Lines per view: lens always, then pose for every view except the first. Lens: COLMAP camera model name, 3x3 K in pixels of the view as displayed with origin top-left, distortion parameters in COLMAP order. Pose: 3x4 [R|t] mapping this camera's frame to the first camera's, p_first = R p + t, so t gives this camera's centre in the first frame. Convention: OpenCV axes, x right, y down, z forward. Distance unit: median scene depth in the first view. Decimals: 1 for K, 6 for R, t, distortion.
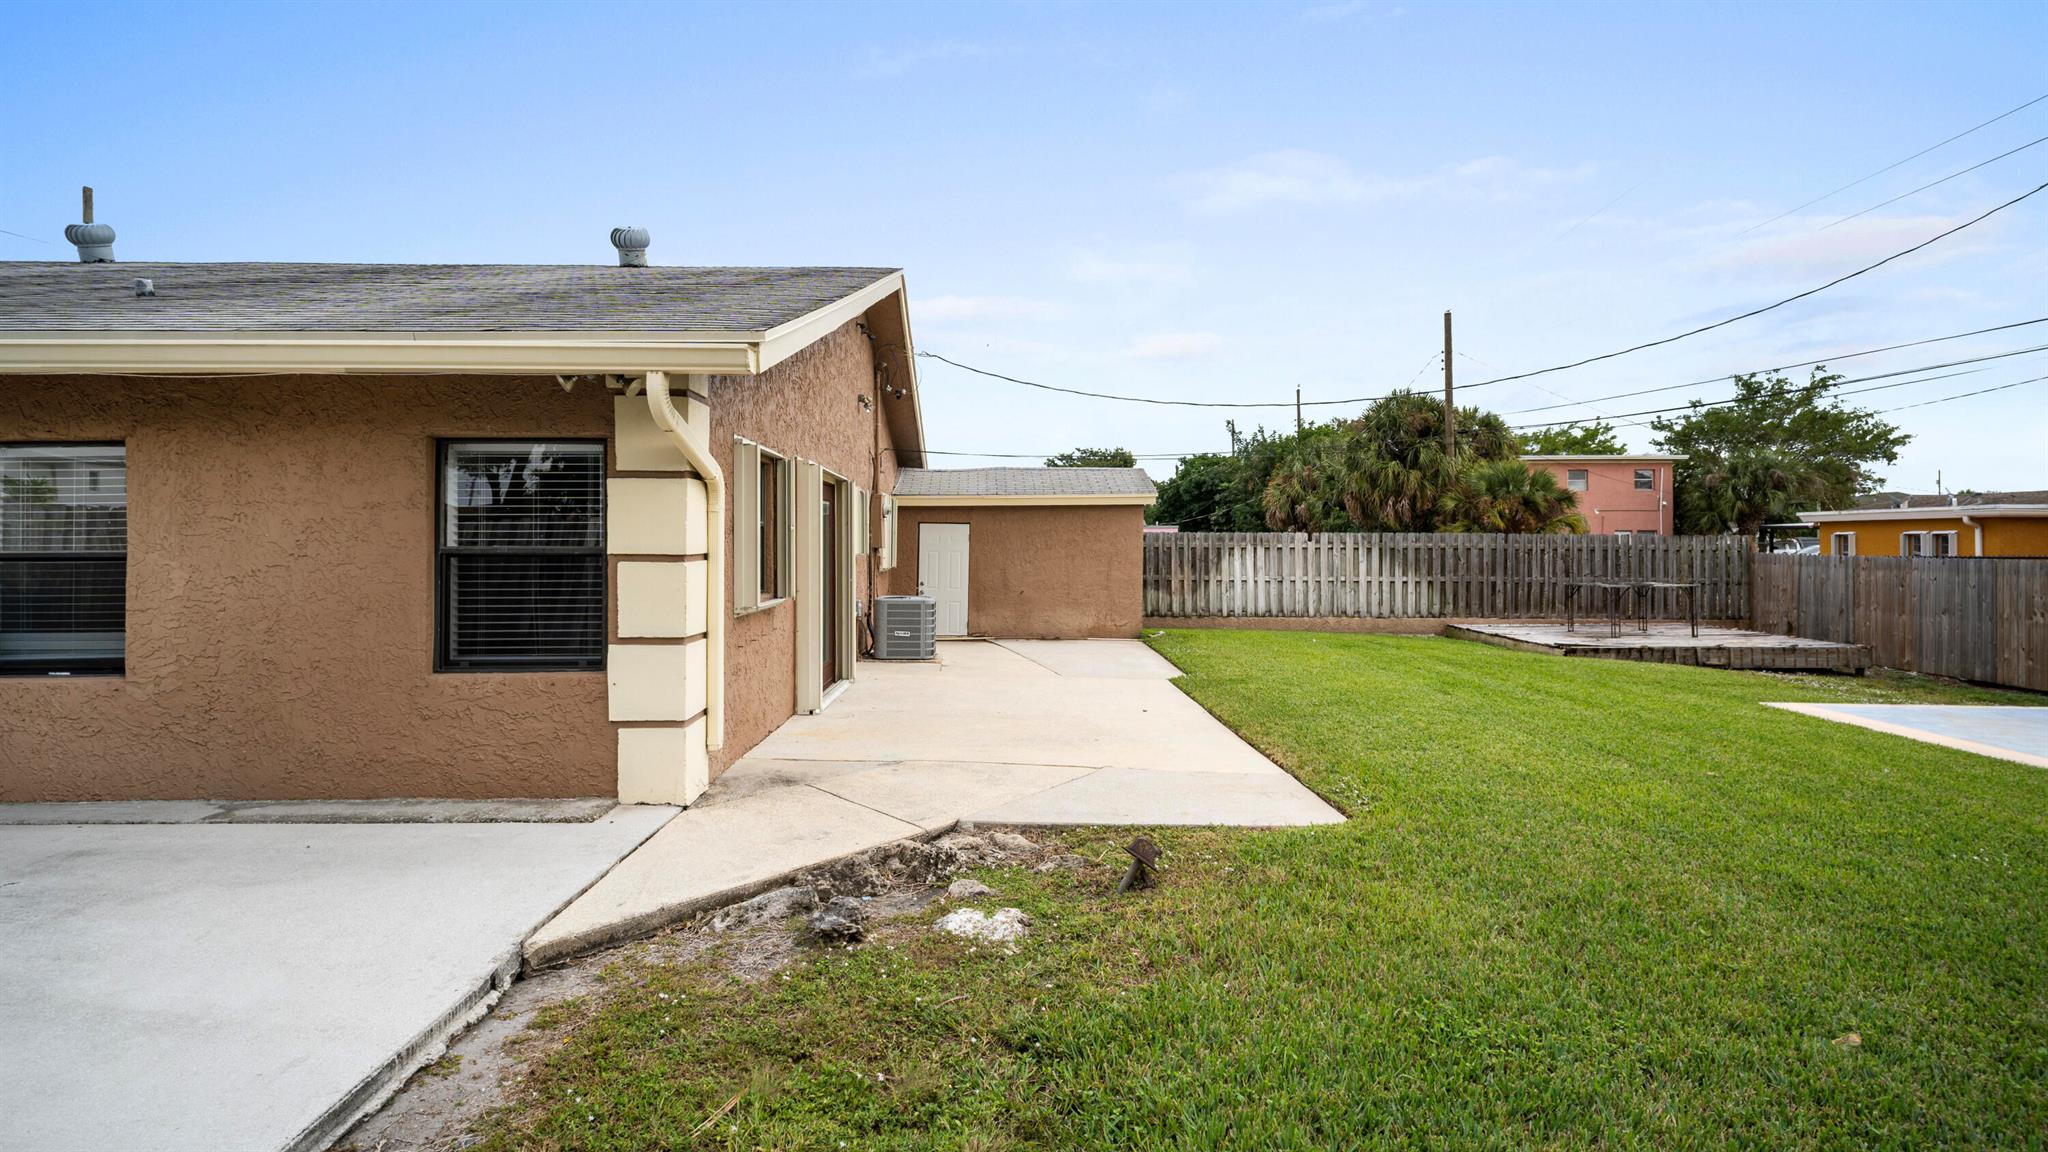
lens RADIAL K [[950.2, 0, 1024.1], [0, 950.2, 561.5], [0, 0, 1]] dist [0.020554, -0.006876]
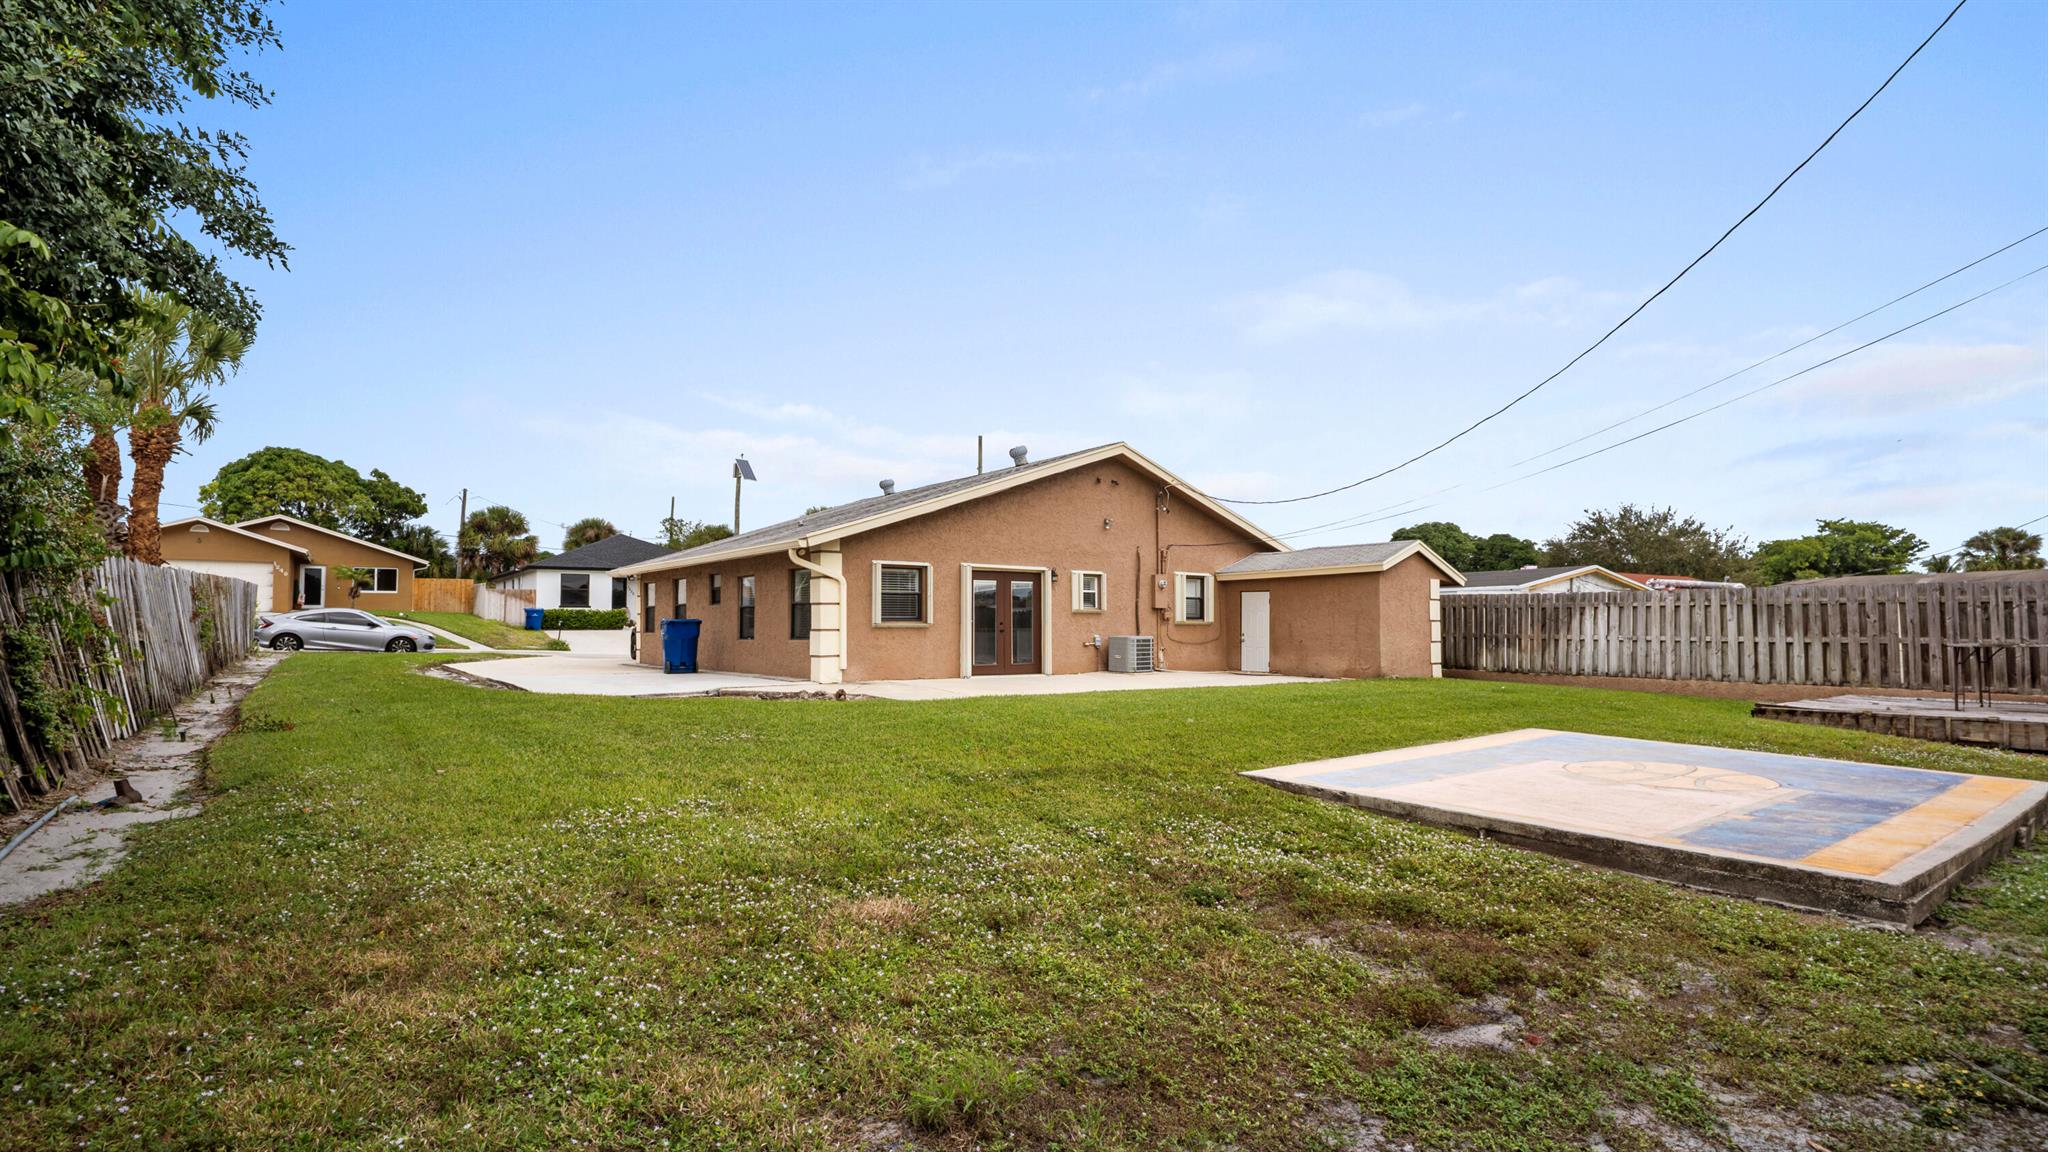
lens RADIAL K [[950.2, 0, 1037.8], [0, 950.2, 593.6], [0, 0, 1]] dist [0.020554, -0.006876]
pose [[0.587234, -0.029608, -0.808876, 0.705223], [-0.014662, 0.998778, -0.047203, 0.027683], [0.809285, 0.039579, 0.586082, -0.062916]]
